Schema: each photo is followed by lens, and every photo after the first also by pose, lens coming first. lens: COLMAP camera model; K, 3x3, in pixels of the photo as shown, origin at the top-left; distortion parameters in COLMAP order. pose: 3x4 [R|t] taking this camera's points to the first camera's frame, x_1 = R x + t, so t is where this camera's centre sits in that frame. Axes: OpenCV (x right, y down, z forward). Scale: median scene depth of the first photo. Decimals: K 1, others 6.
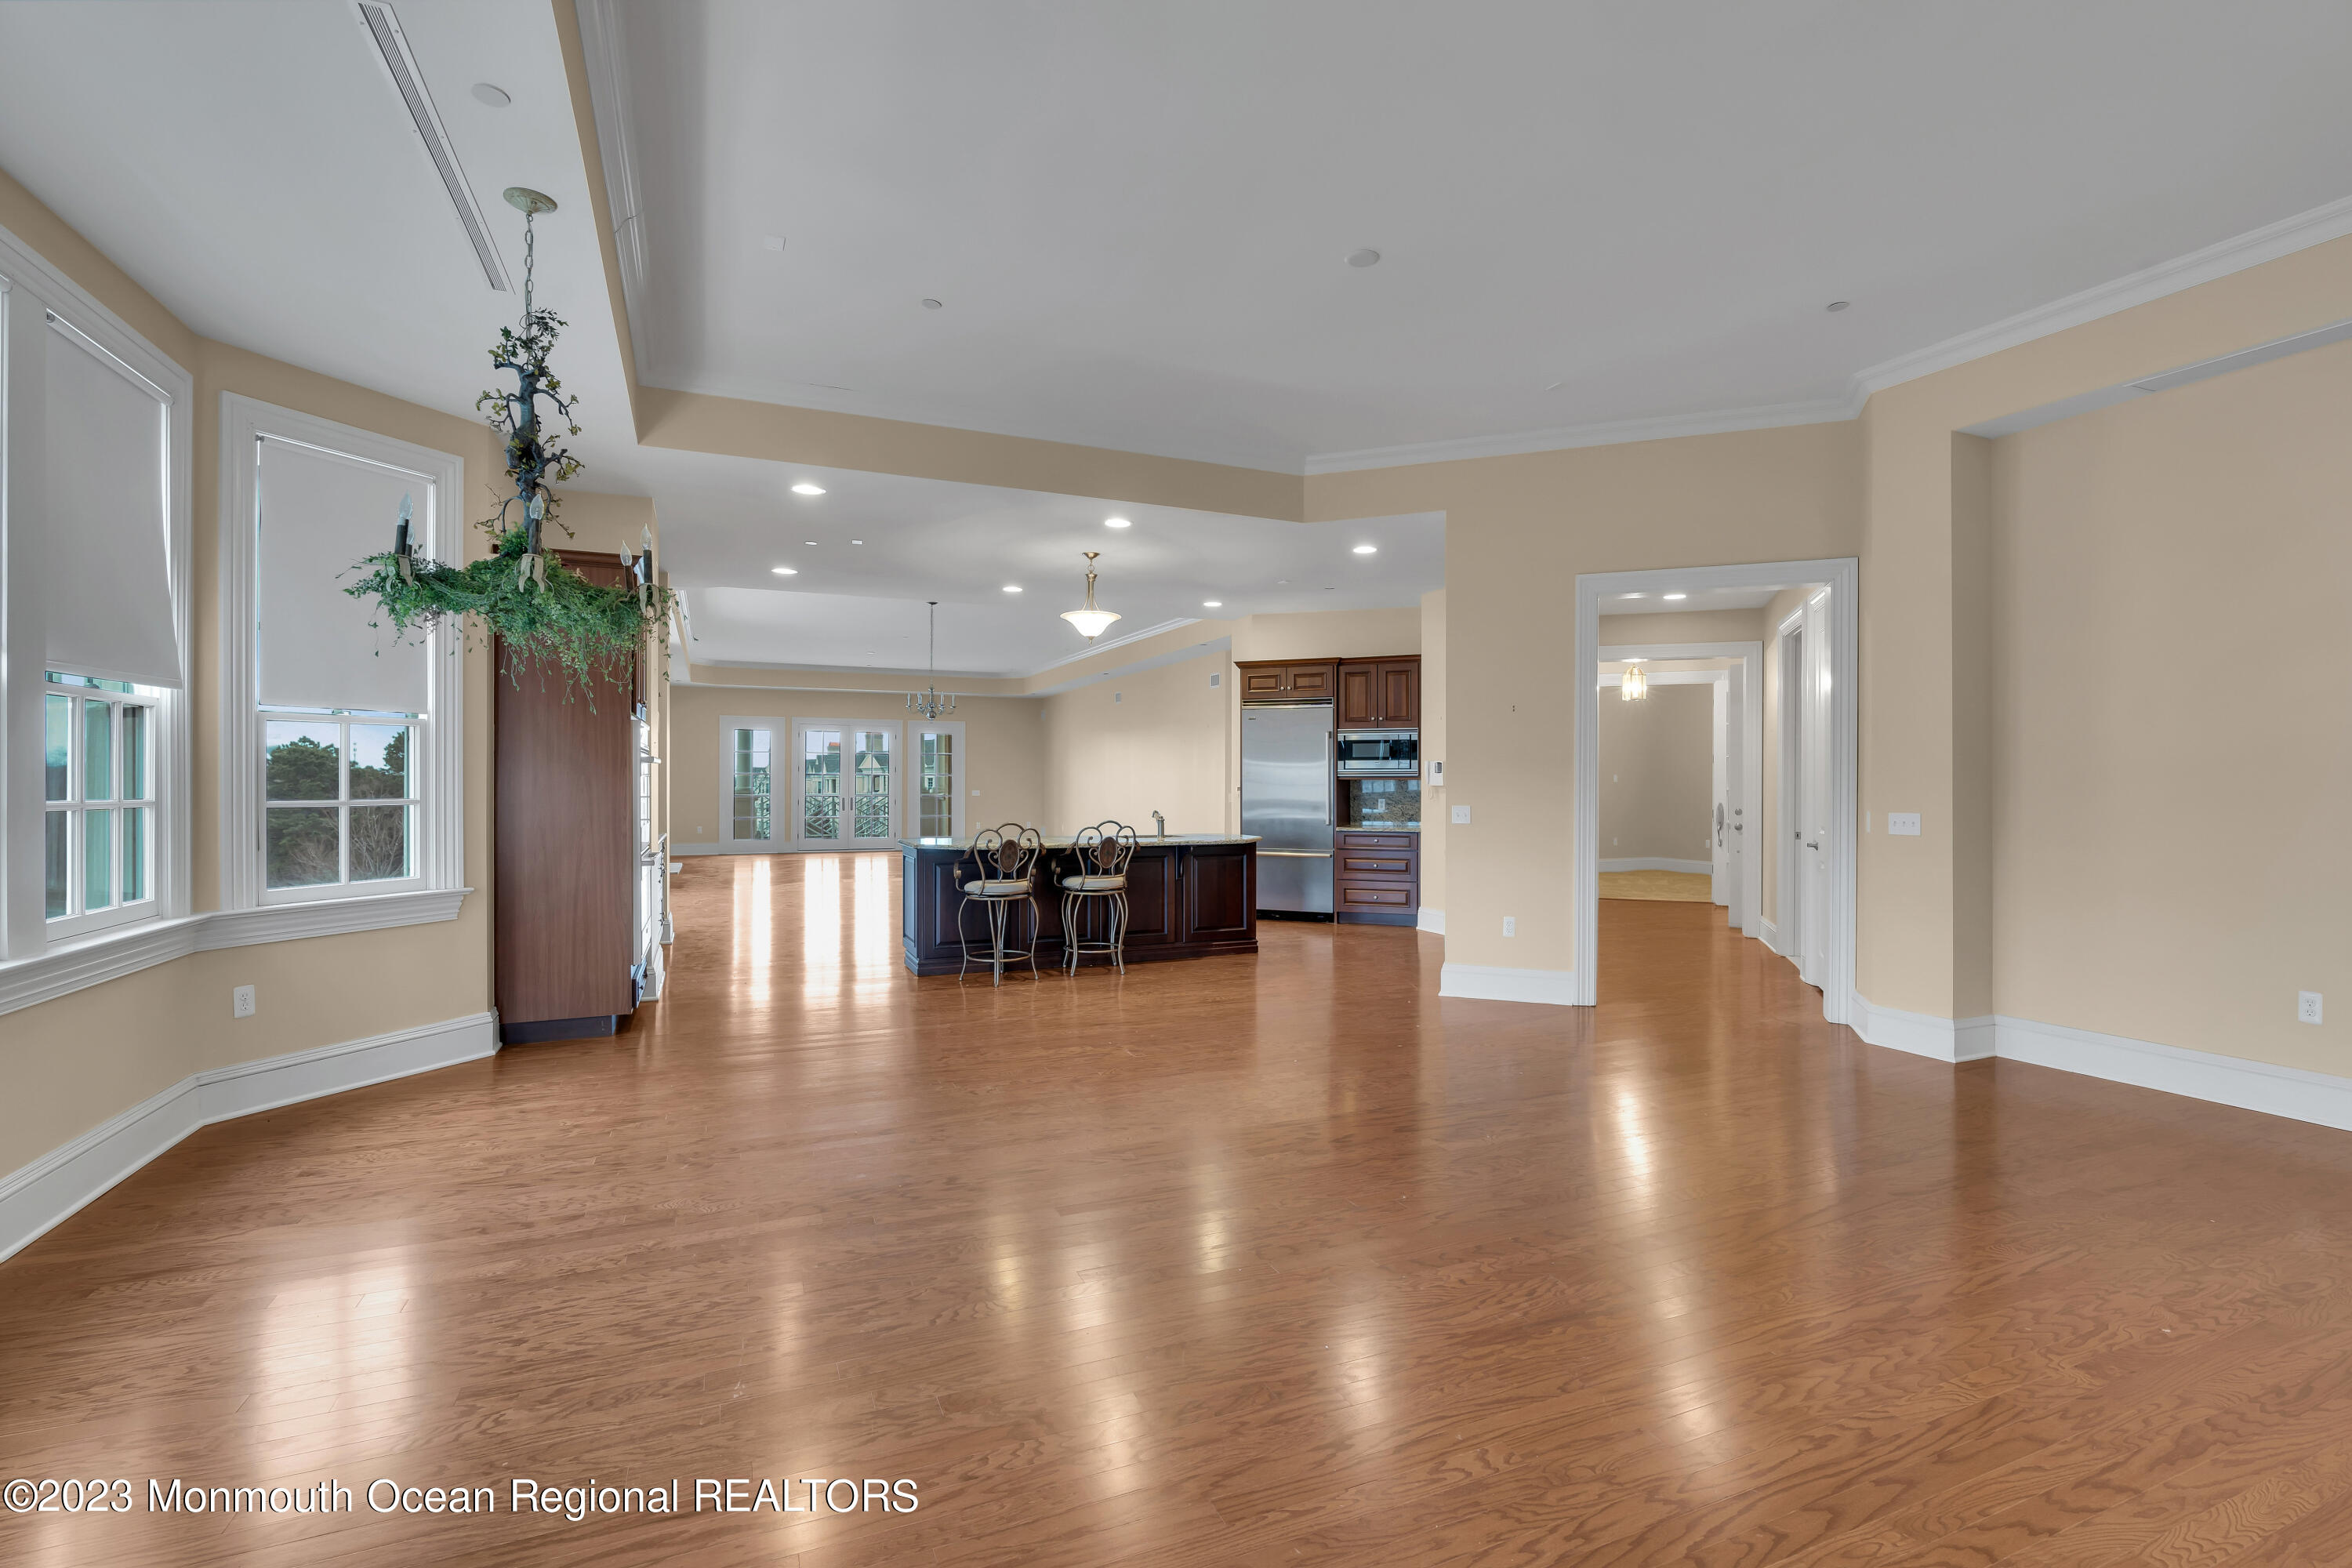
lens RADIAL K [[1066.3, 0, 1184.4], [0, 1066.3, 783.7], [0, 0, 1]] dist [-0.009275, 0.004235]
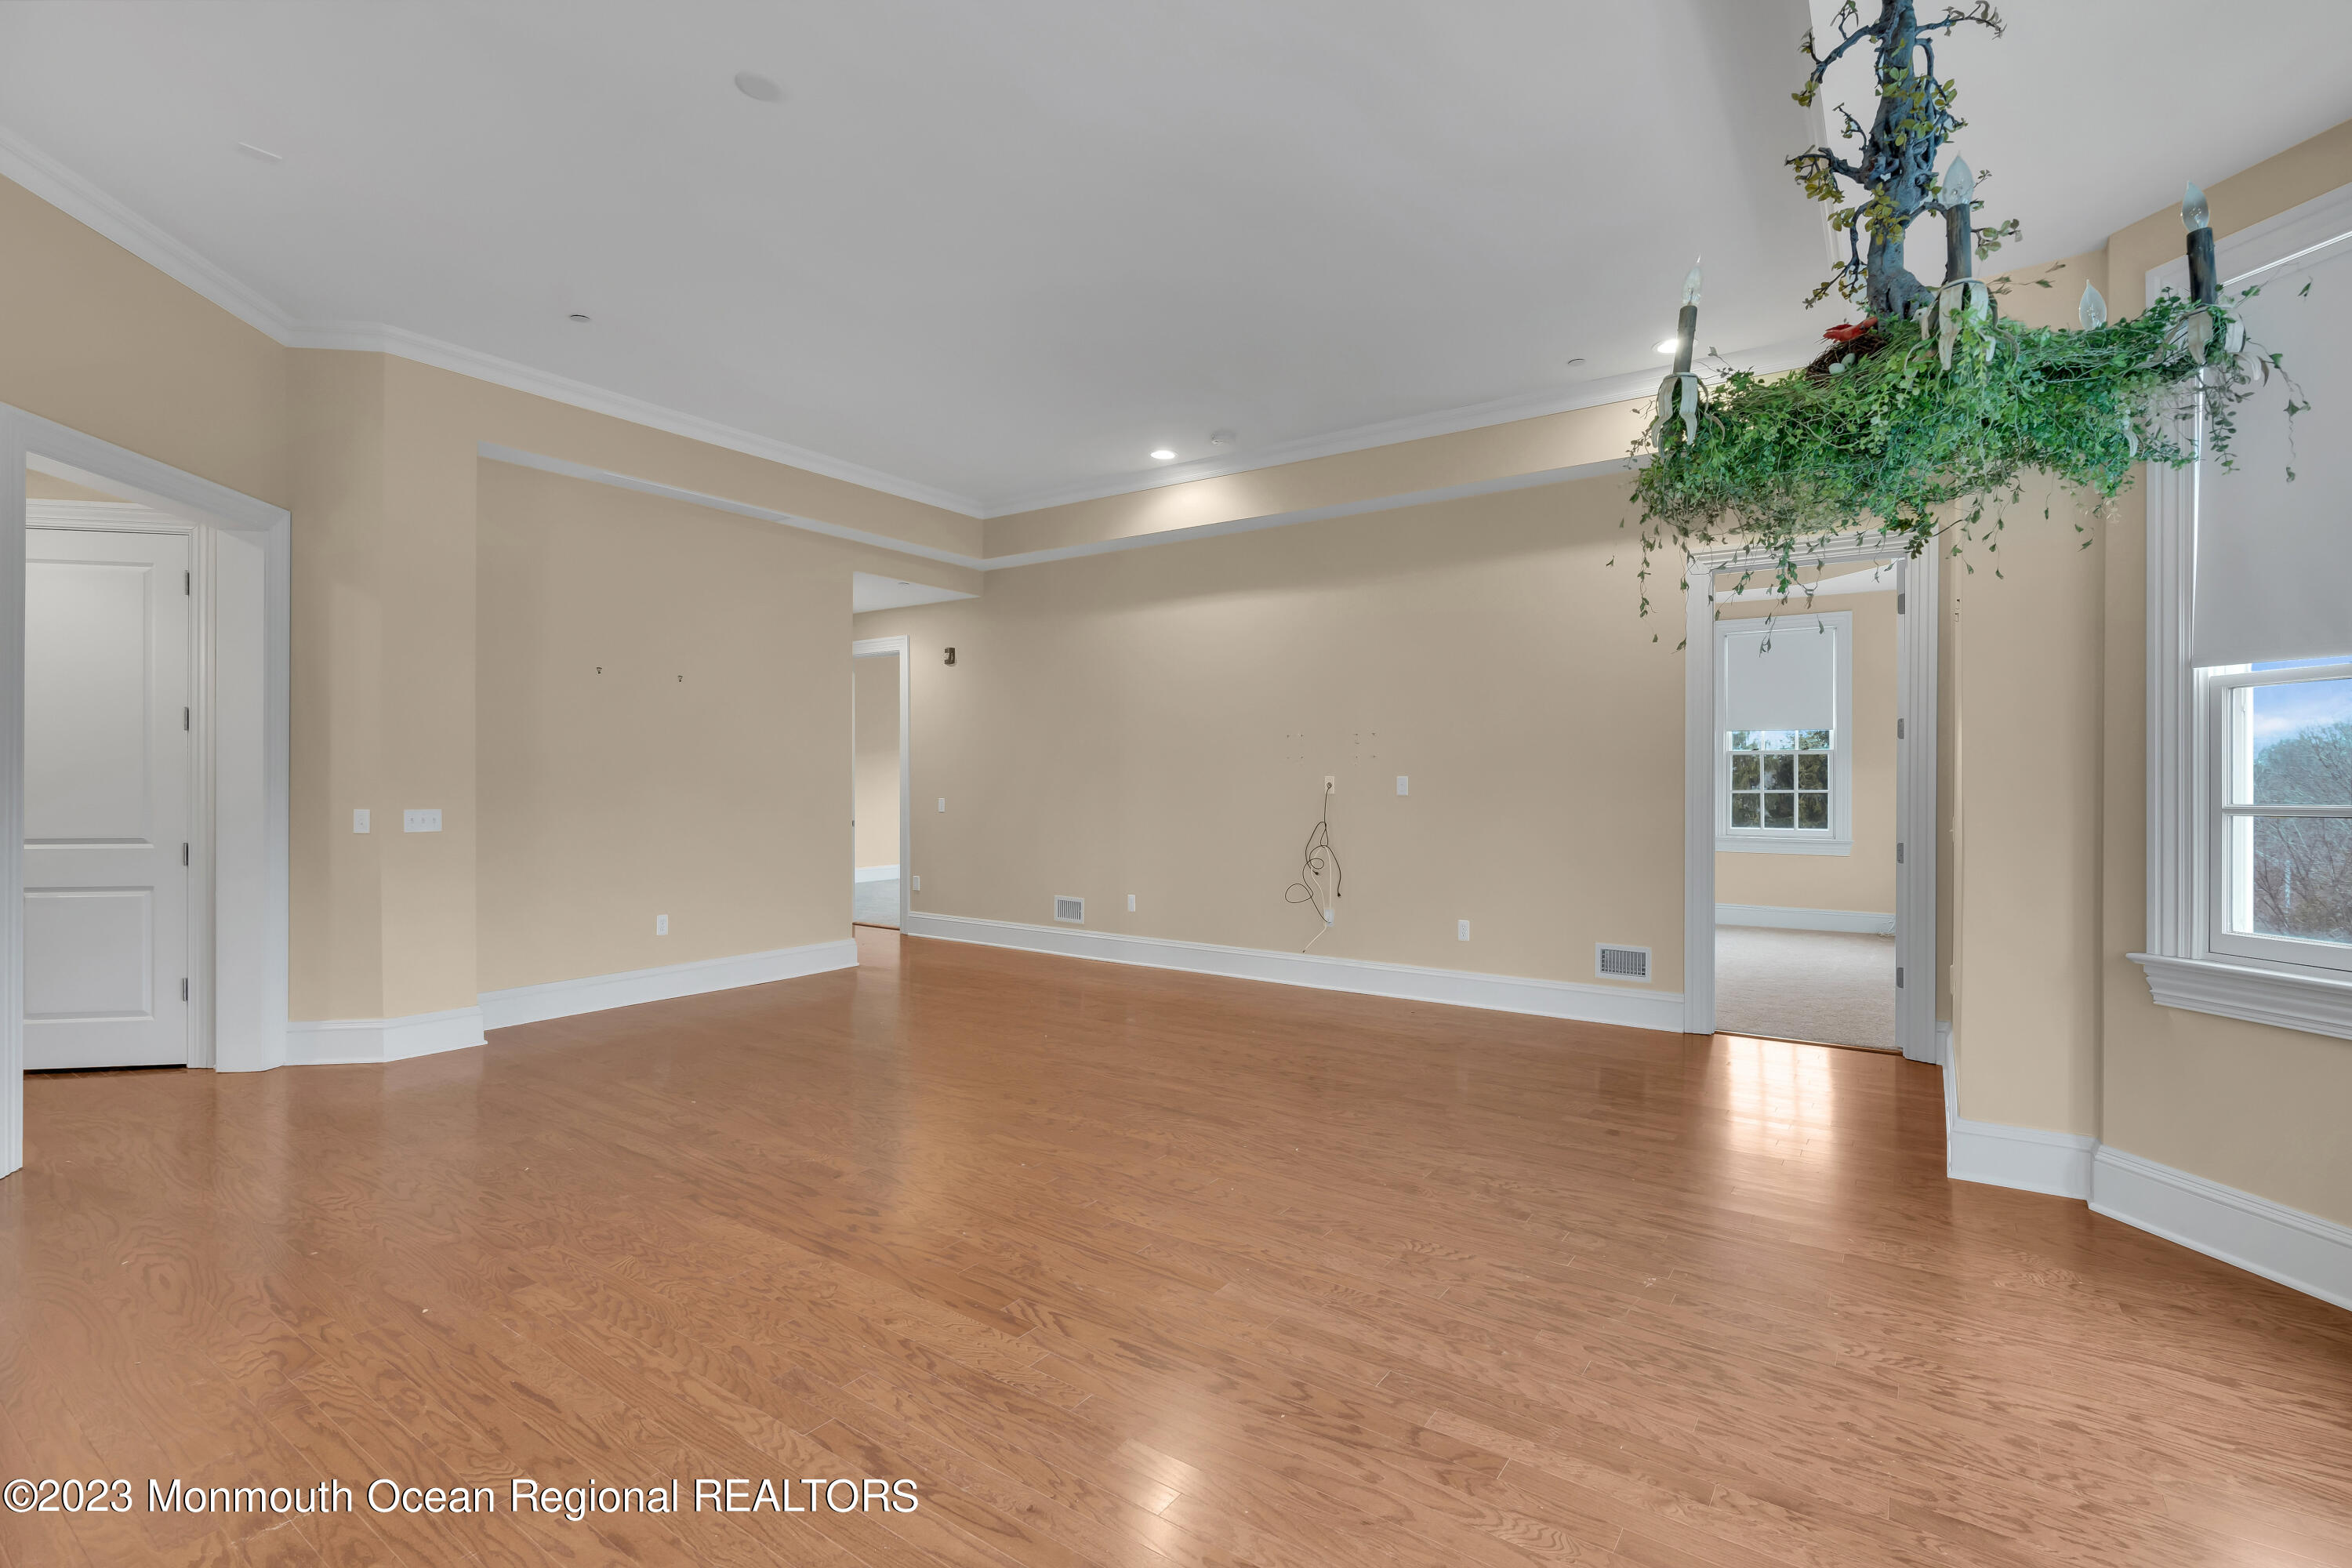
lens RADIAL K [[1066.3, 0, 1192.1], [0, 1066.3, 784.1], [0, 0, 1]] dist [-0.009275, 0.004235]
pose [[-0.527863, -0.005804, 0.849310, -0.292069], [-0.002865, 0.999983, 0.005053, -0.001426], [-0.849325, 0.000234, -0.527871, 0.519405]]
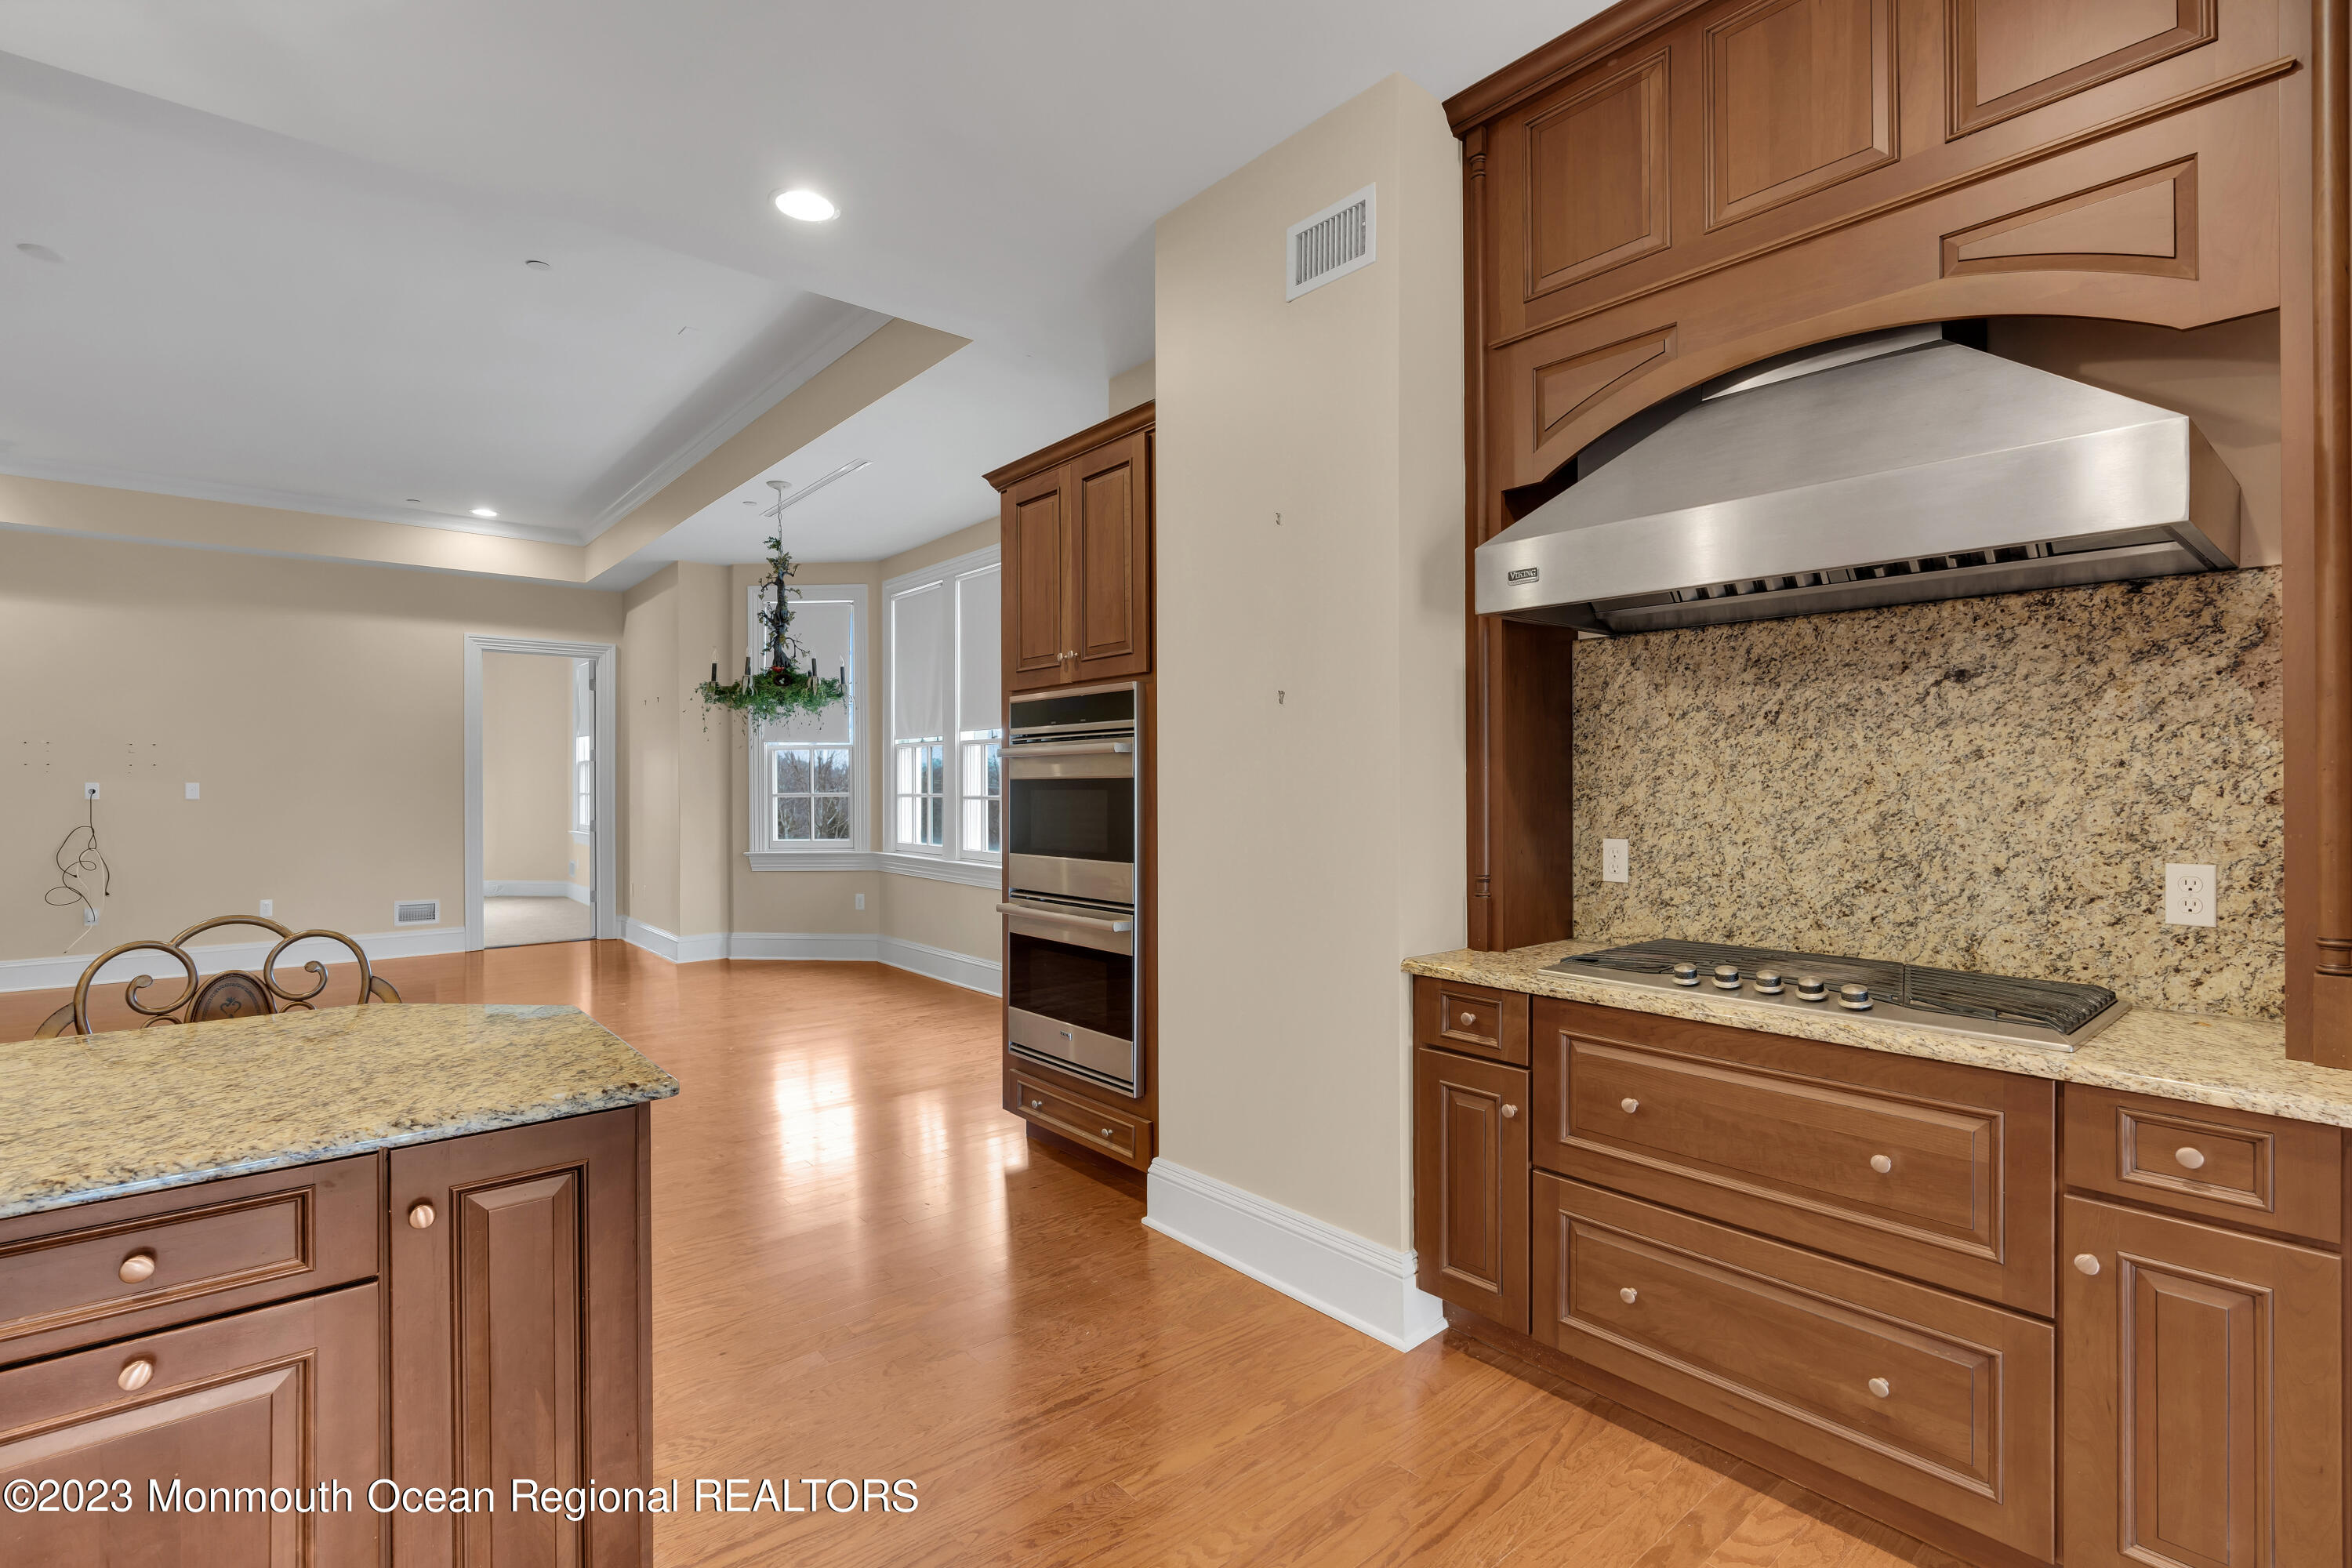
lens RADIAL K [[1066.3, 0, 1182.1], [0, 1066.3, 789.4], [0, 0, 1]] dist [-0.009275, 0.004235]
pose [[-0.956484, 0.003267, -0.291765, -0.251437], [0.001620, 0.999981, 0.005888, -0.002021], [0.291779, 0.005159, -0.956472, 1.003097]]
